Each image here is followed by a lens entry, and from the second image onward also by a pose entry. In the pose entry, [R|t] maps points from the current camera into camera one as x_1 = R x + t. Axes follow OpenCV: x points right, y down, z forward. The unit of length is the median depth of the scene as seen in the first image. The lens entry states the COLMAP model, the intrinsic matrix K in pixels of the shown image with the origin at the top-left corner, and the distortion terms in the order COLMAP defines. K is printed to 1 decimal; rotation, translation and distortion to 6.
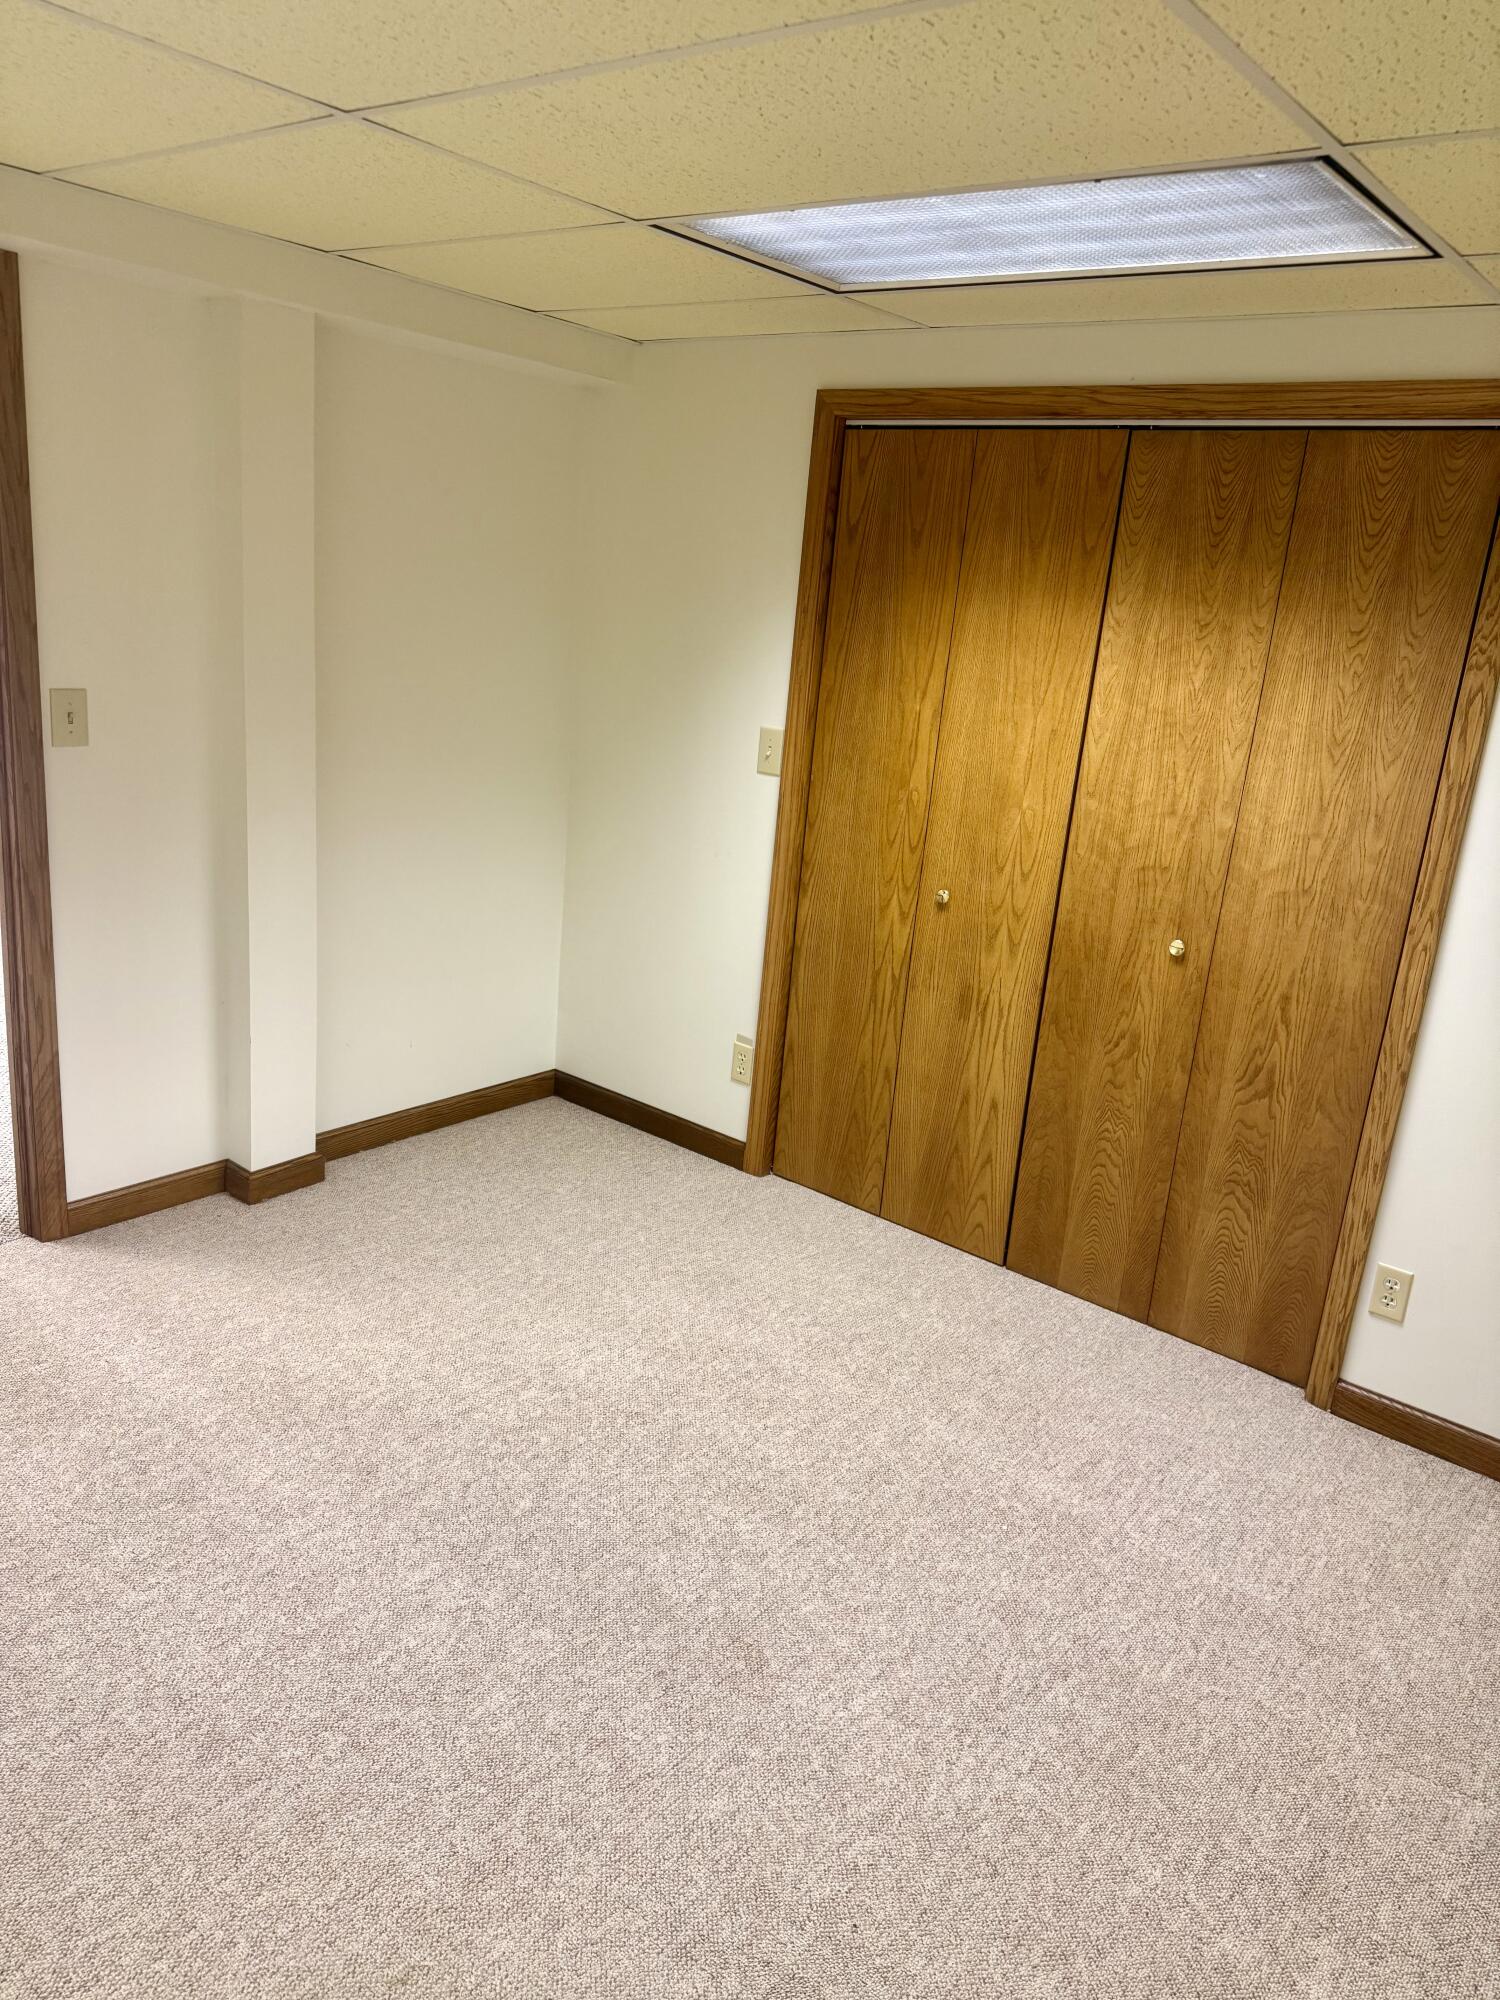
lens RADIAL K [[1416.9, 0, 747.8], [0, 1416.9, 1013.0], [0, 0, 1]] dist [0.026907, -0.039949]
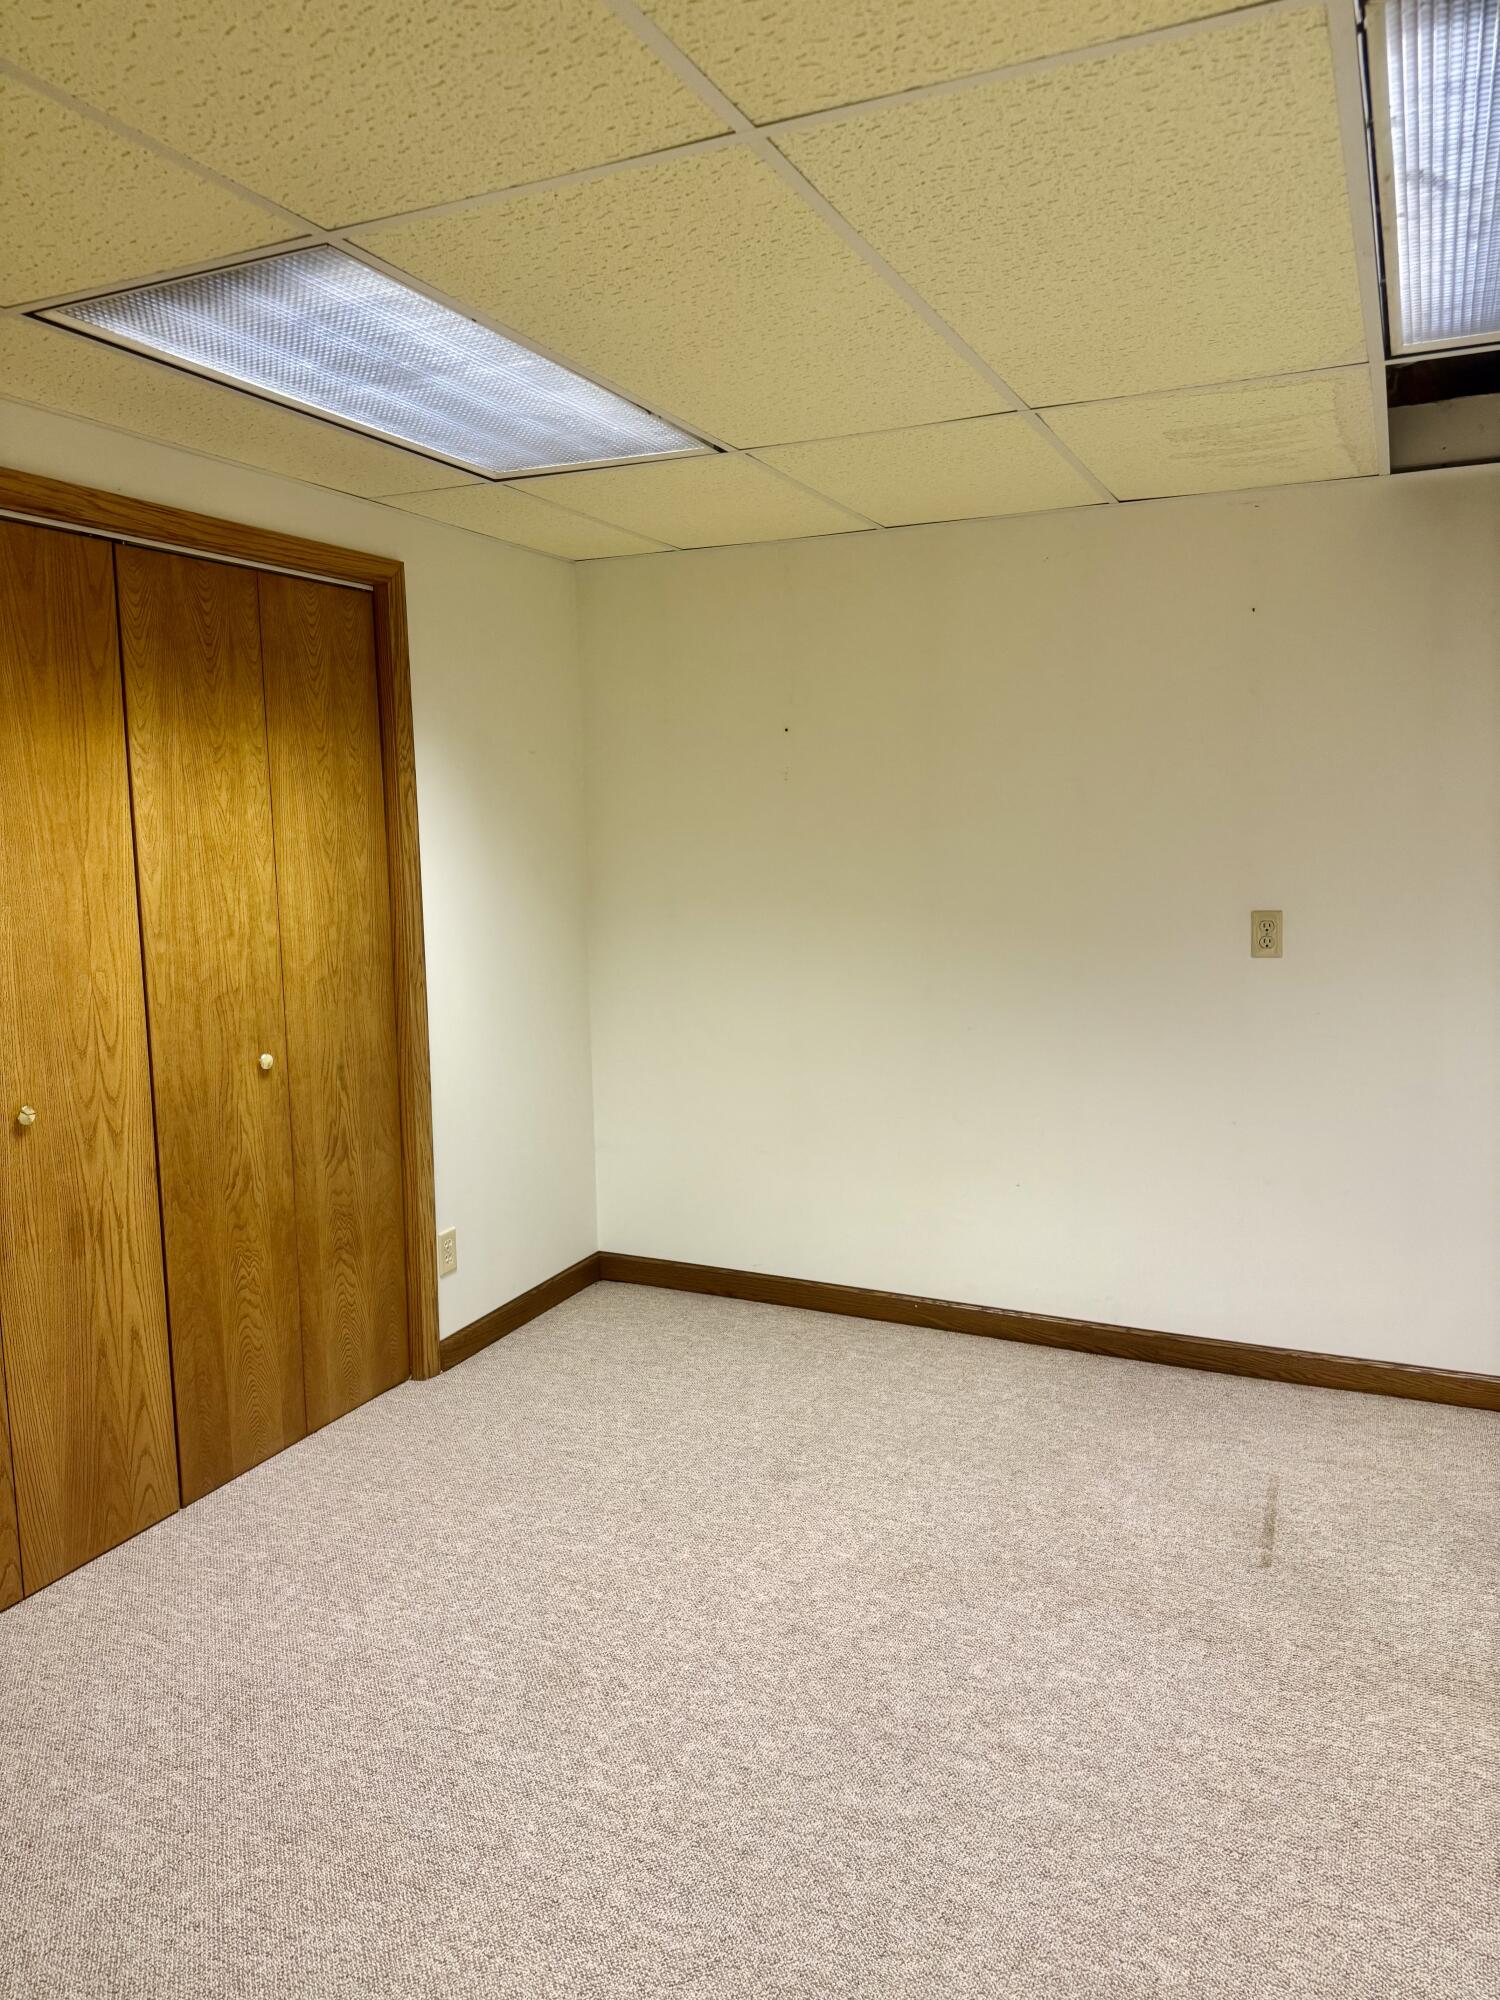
lens RADIAL K [[1416.9, 0, 753.8], [0, 1416.9, 999.5], [0, 0, 1]] dist [0.026907, -0.039949]
pose [[-0.262780, -0.193090, 0.945337, -0.734075], [0.276560, 0.923587, 0.265524, -0.259171], [-0.924371, 0.331217, -0.189300, 0.861084]]
